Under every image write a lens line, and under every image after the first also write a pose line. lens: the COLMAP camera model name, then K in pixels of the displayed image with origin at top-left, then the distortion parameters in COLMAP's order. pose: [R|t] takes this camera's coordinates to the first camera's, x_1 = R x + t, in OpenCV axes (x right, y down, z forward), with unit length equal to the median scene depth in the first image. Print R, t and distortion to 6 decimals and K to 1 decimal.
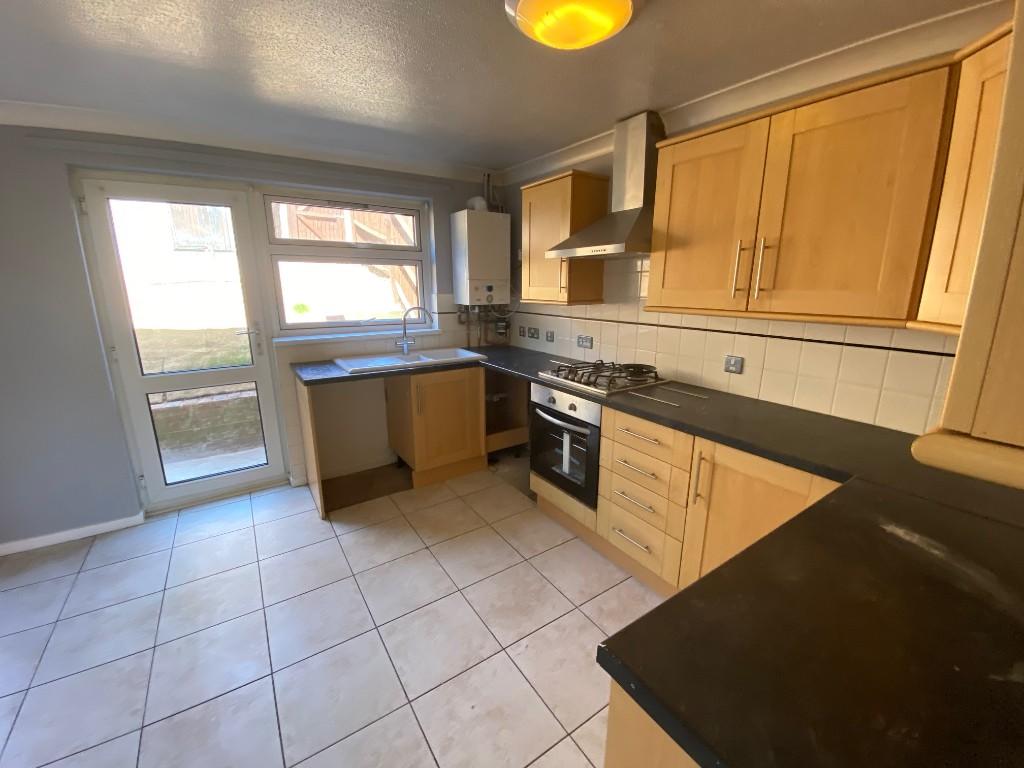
lens RADIAL K [[414.2, 0, 512.7], [0, 414.2, 378.0], [0, 0, 1]] dist [-0.002077, -0.000635]
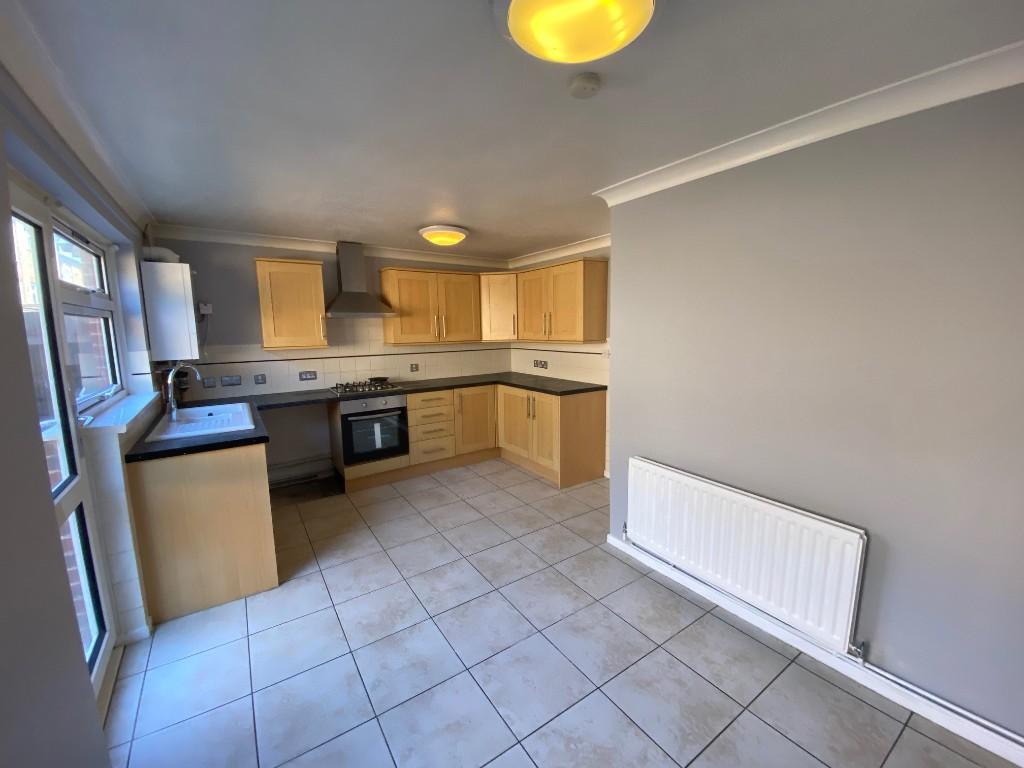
lens RADIAL K [[414.2, 0, 515.9], [0, 414.2, 379.7], [0, 0, 1]] dist [-0.002077, -0.000635]
pose [[-0.016183, -0.132532, 0.991047, -1.602867], [0.235523, 0.962781, 0.132598, -0.128283], [-0.971734, 0.235560, 0.015634, 0.430000]]
